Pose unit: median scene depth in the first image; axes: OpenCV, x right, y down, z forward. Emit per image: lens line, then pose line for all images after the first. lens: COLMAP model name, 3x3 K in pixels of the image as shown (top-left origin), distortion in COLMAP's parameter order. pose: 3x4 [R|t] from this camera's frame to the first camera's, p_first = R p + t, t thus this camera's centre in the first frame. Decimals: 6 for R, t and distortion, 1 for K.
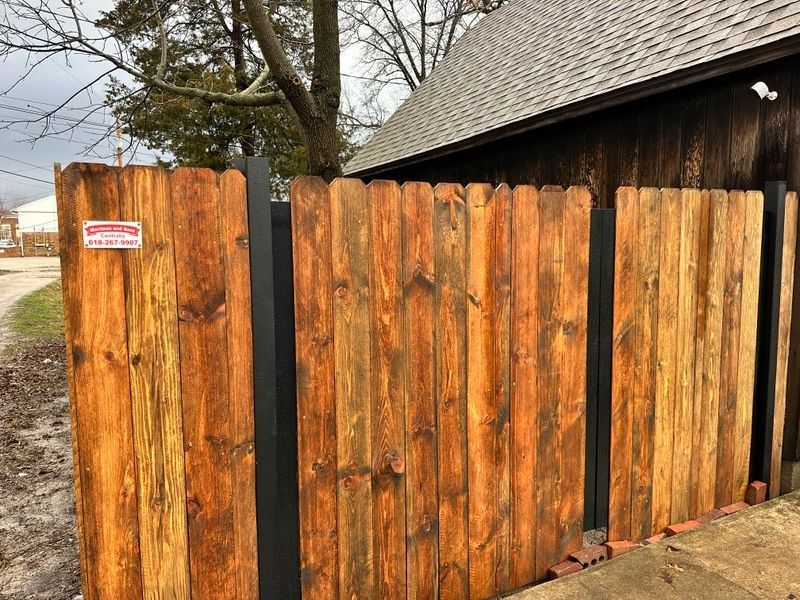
lens RADIAL K [[574.5, 0, 400.0], [0, 574.5, 300.0], [0, 0, 1]] dist [-0.035643, -0.001621]
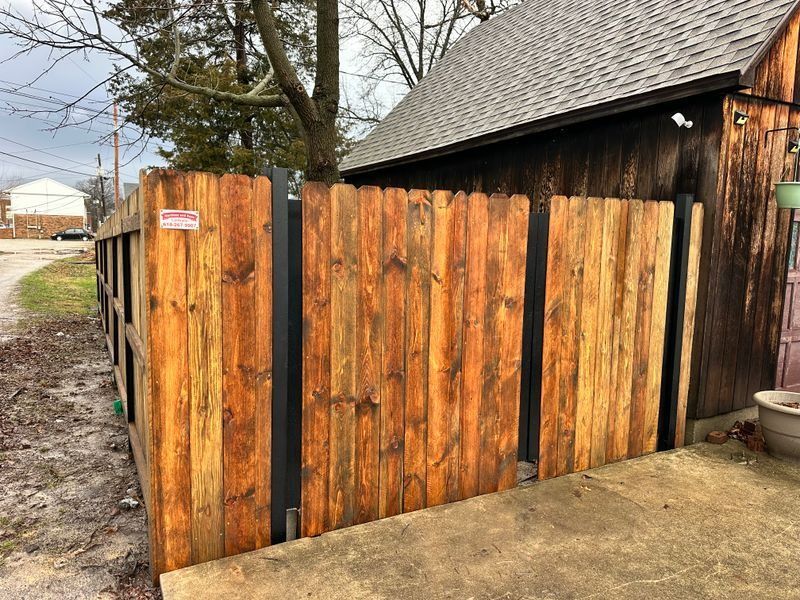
lens RADIAL K [[562.5, 0, 402.7], [0, 562.5, 304.4], [0, 0, 1]] dist [0.002804, -0.051777]
pose [[0.999312, 0.030114, 0.021641, 0.021660], [-0.030533, 0.999347, 0.019332, 0.033922], [-0.021045, -0.019979, 0.999579, -0.269031]]
